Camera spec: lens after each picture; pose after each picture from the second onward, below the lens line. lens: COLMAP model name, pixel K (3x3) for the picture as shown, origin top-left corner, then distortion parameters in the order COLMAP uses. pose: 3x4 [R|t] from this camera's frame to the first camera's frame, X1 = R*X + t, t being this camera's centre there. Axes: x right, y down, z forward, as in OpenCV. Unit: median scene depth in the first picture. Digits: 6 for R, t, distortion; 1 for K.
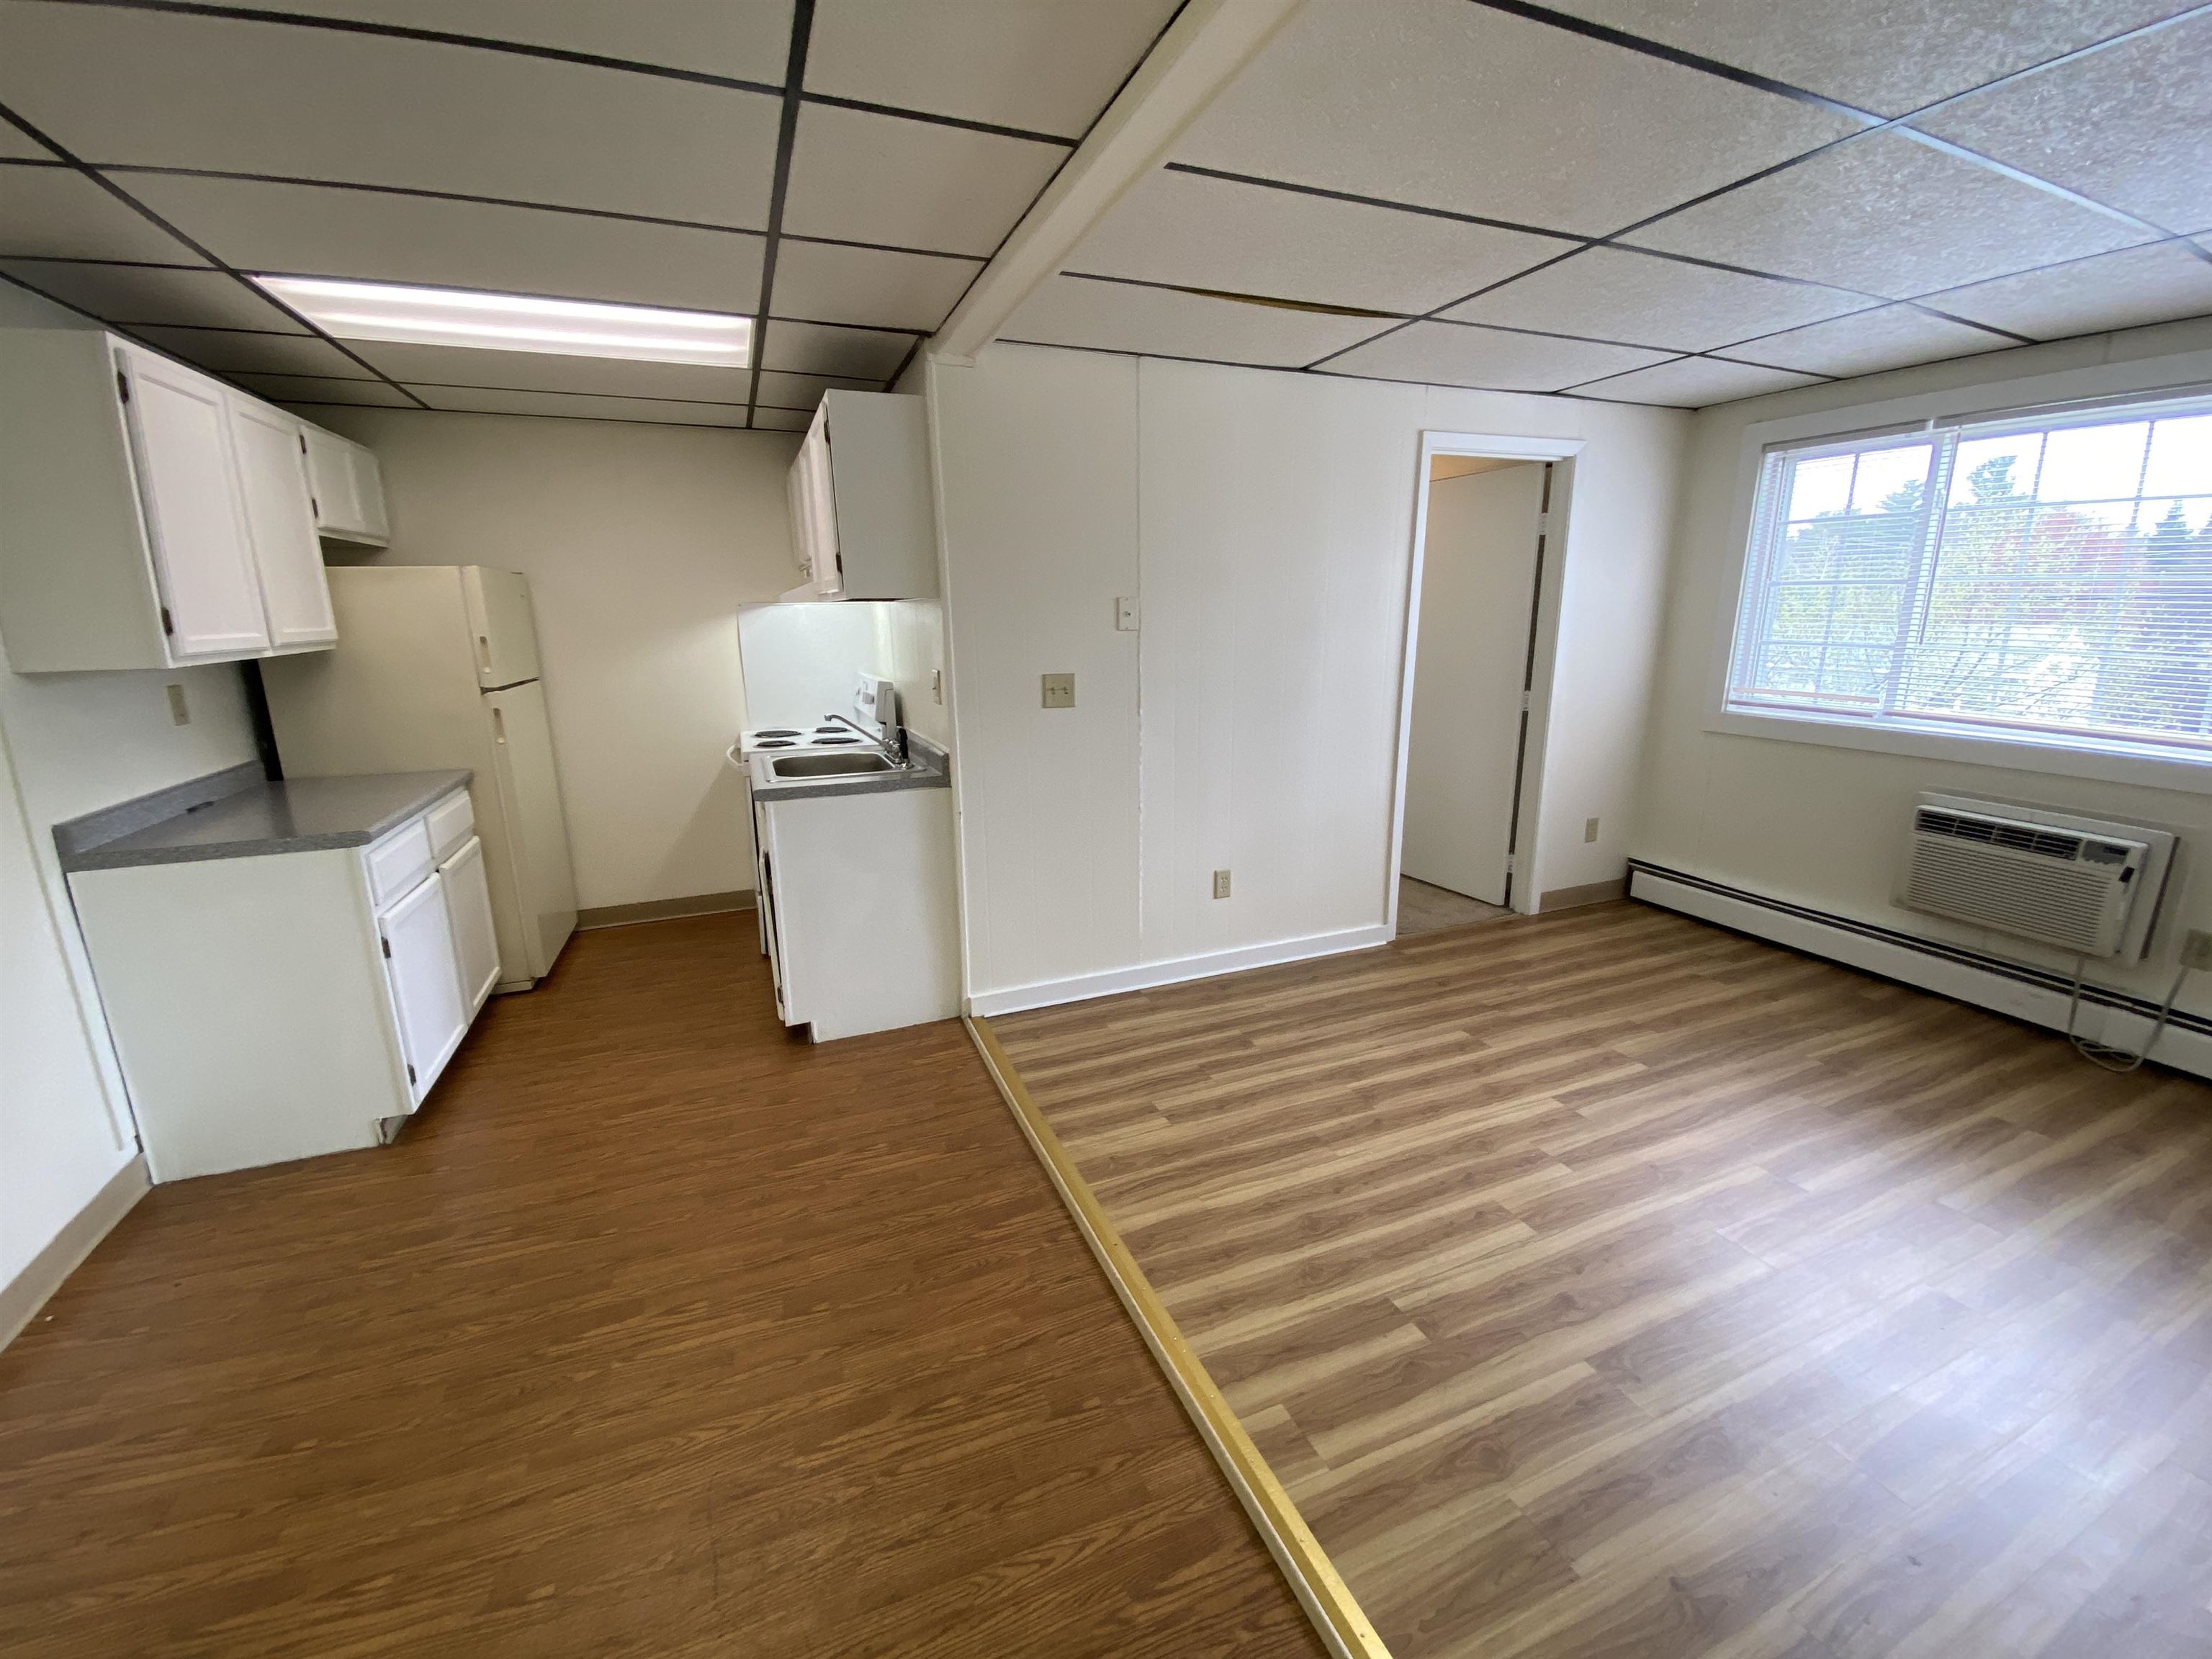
lens RADIAL K [[890.8, 0, 1103.4], [0, 890.8, 826.3], [0, 0, 1]] dist [0.041355, -0.032952]
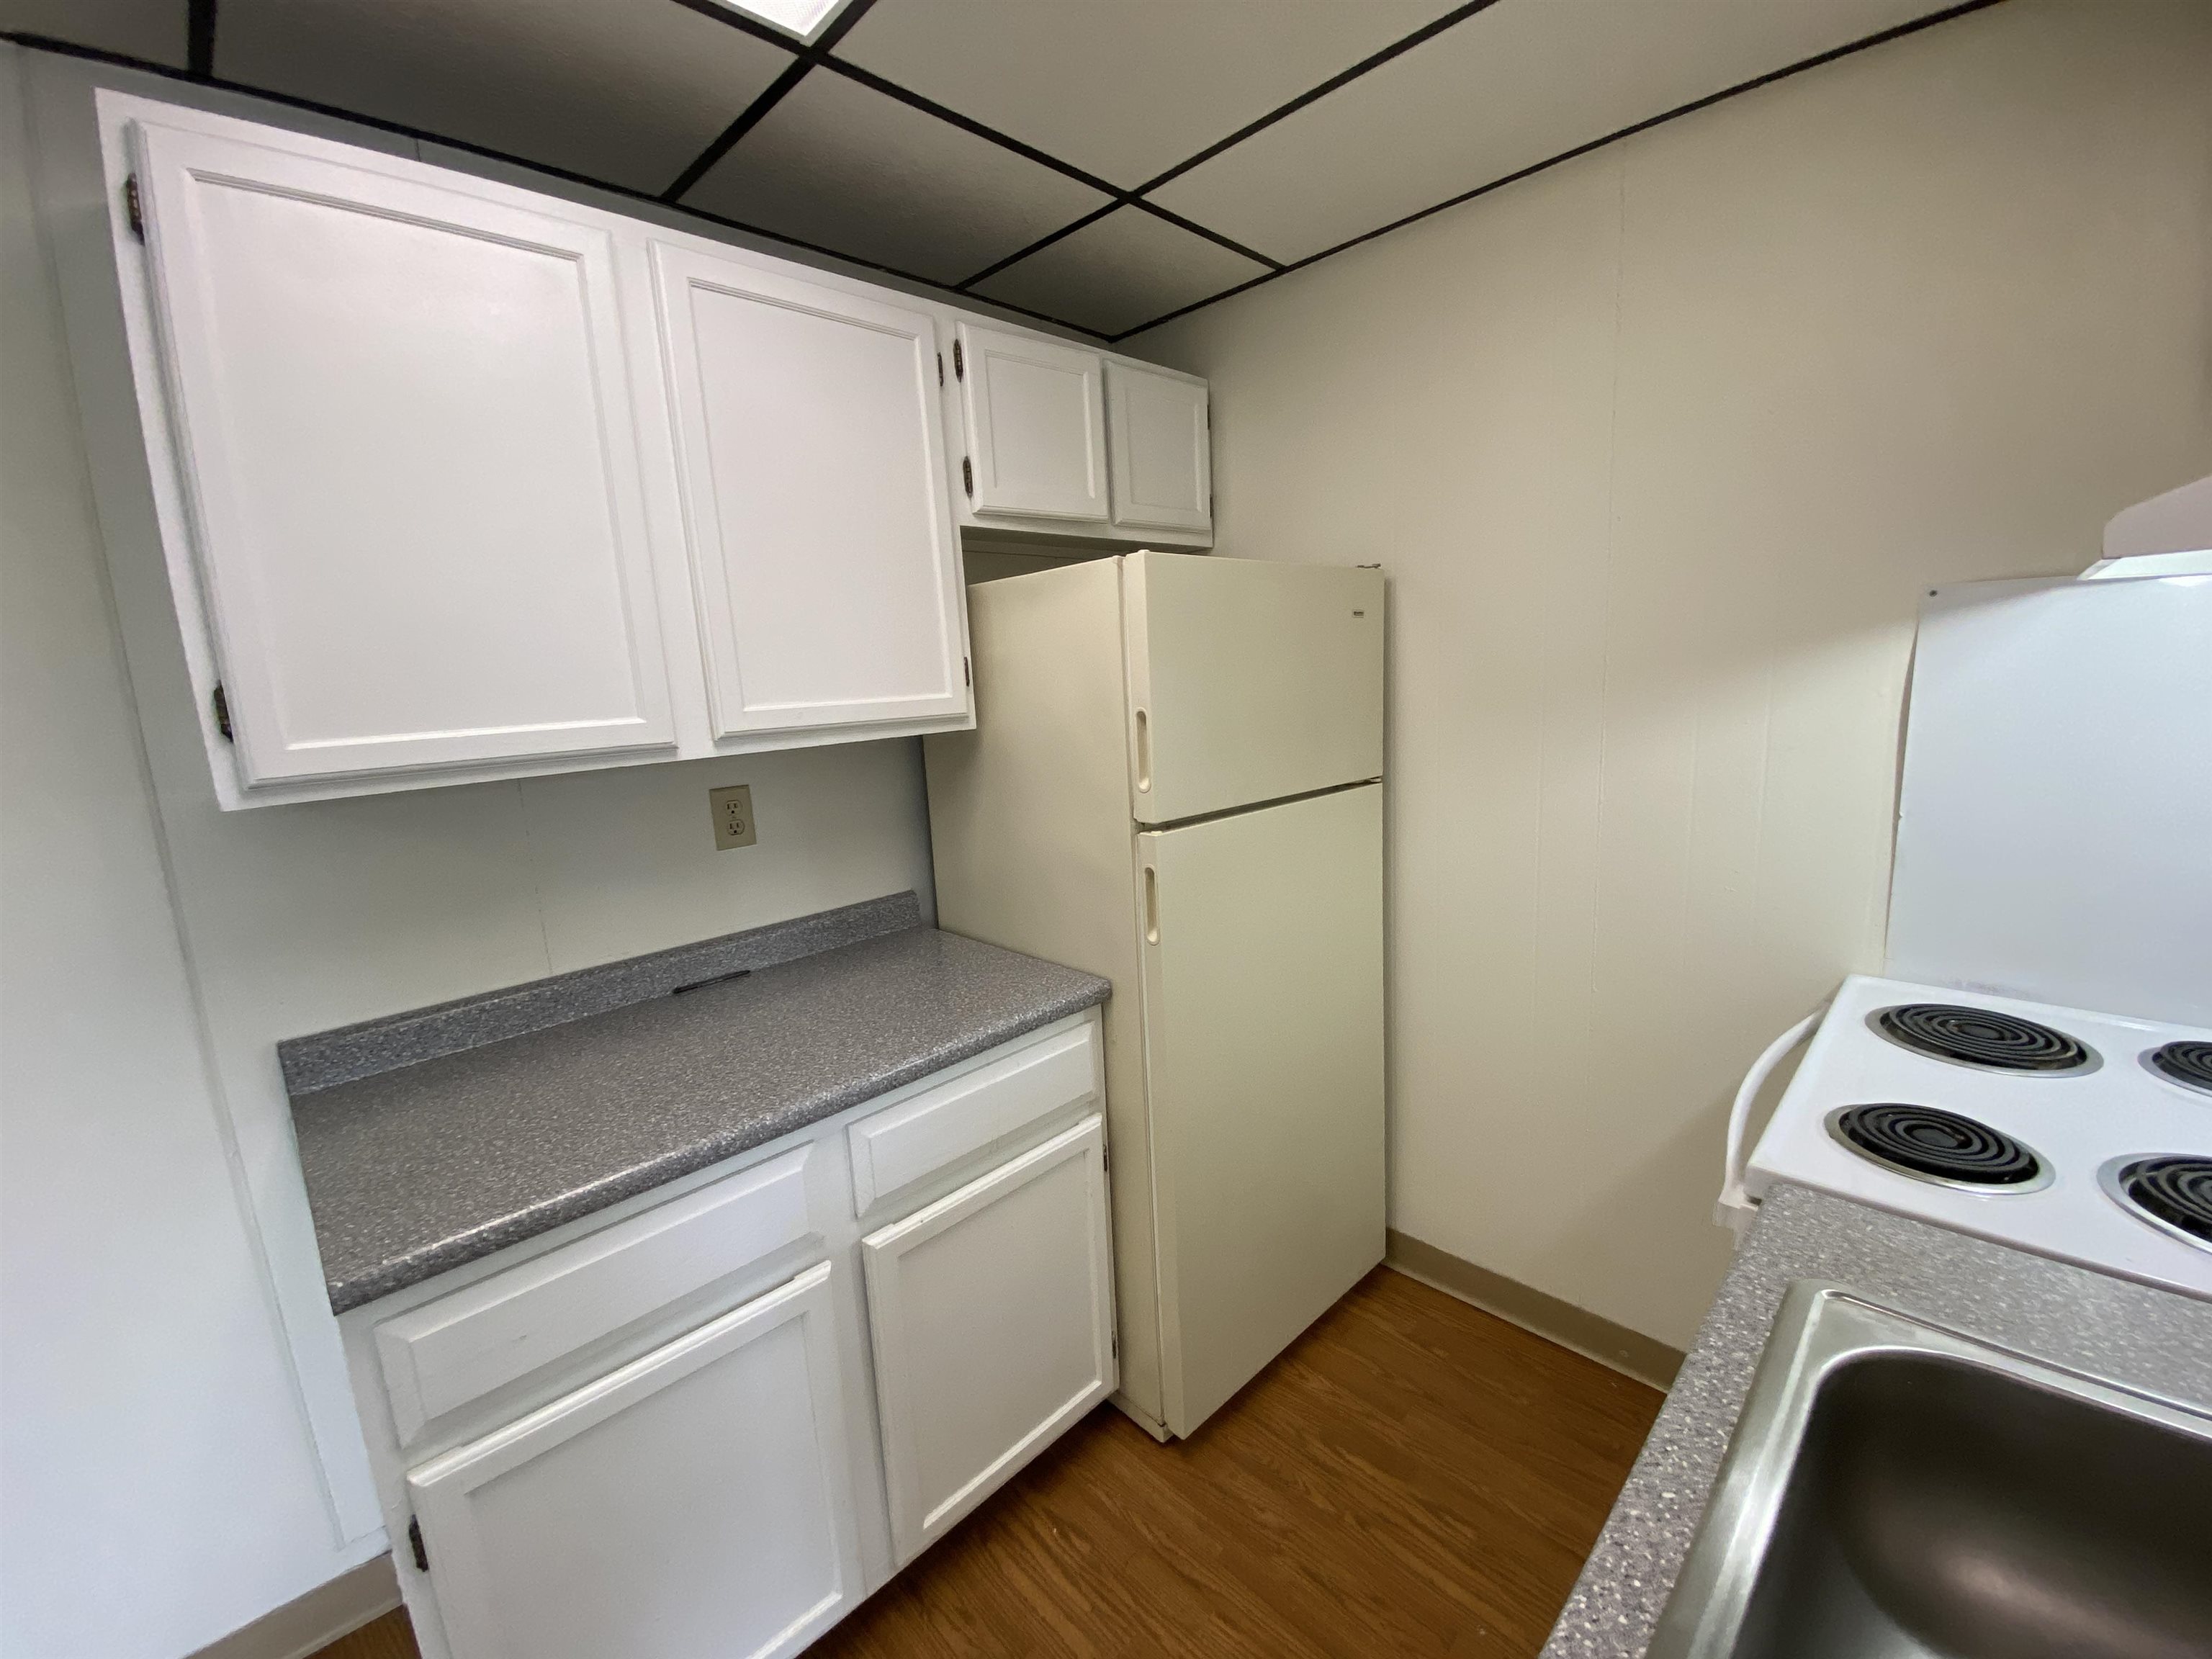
lens RADIAL K [[893.9, 0, 1108.3], [0, 893.9, 824.4], [0, 0, 1]] dist [0.021512, -0.021167]
pose [[0.382529, 0.144923, -0.912507, -0.326291], [-0.169517, 0.981866, 0.084876, -0.217326], [0.908259, 0.122218, 0.400159, 0.932195]]
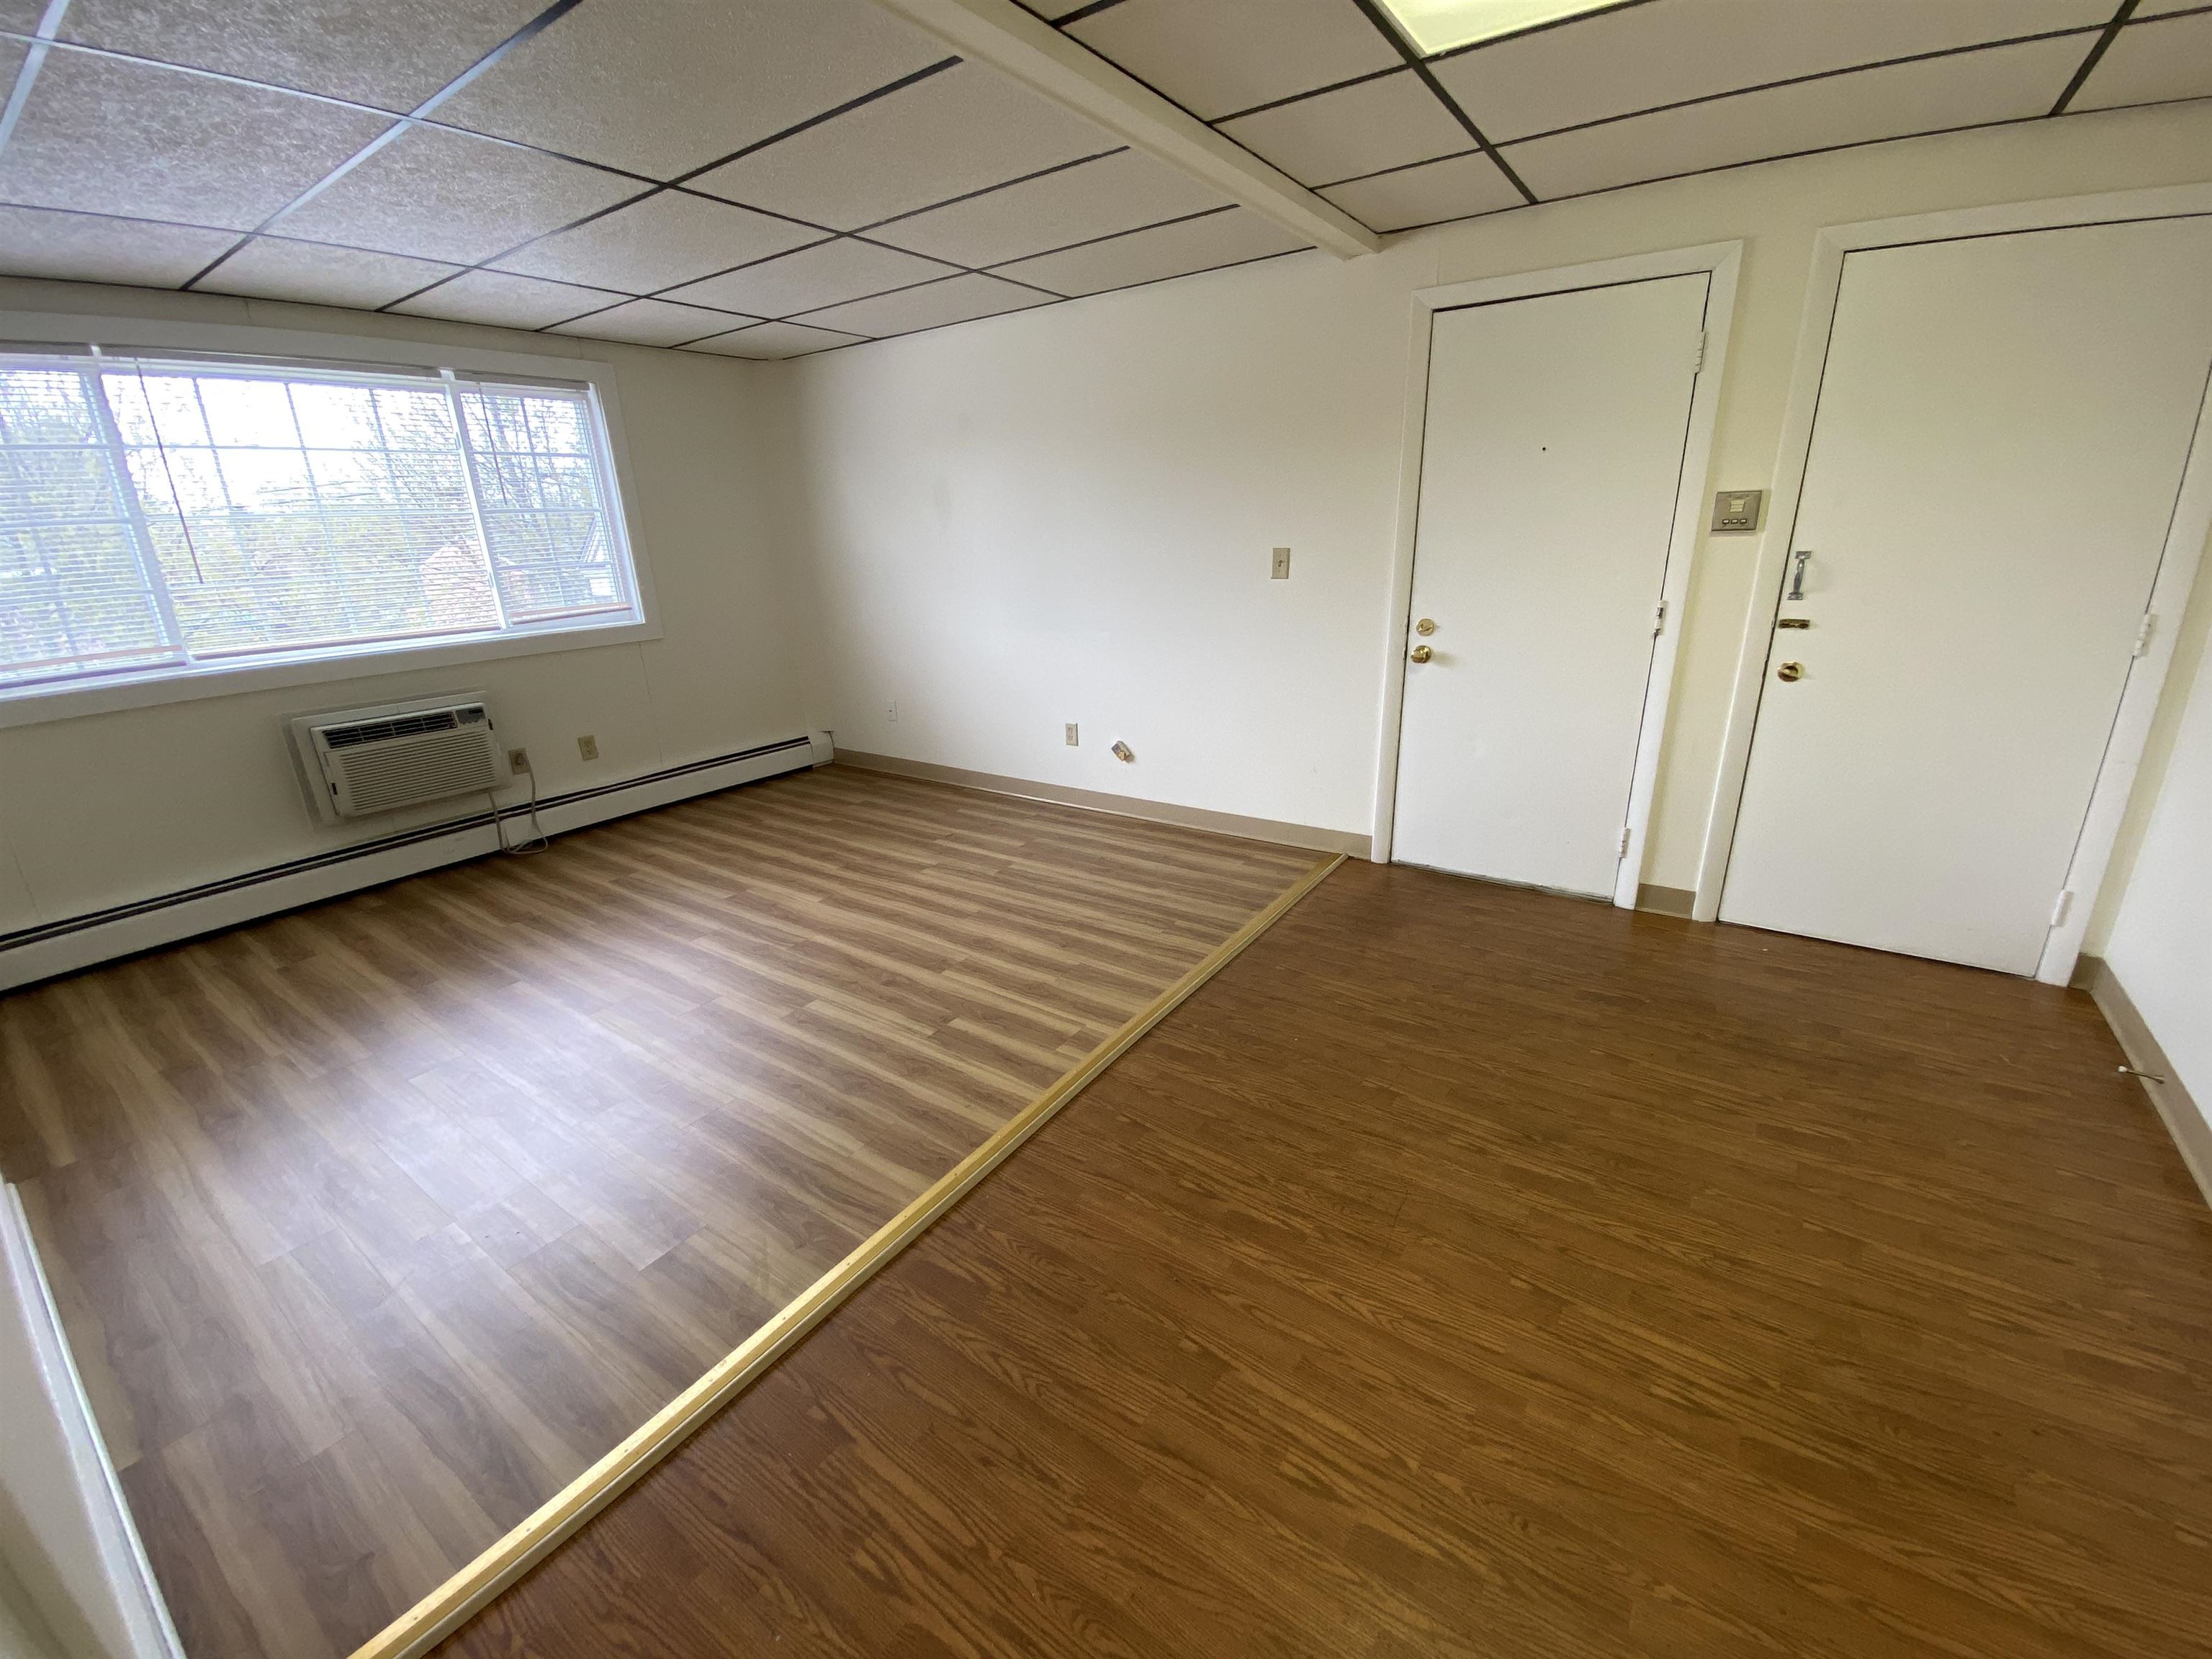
lens RADIAL K [[893.9, 0, 1108.3], [0, 893.9, 824.4], [0, 0, 1]] dist [0.021512, -0.021167]
pose [[-0.540182, -0.240497, 0.806452, -0.563012], [0.237163, 0.875949, 0.420080, -0.168159], [-0.807439, 0.418180, -0.416135, 0.825051]]
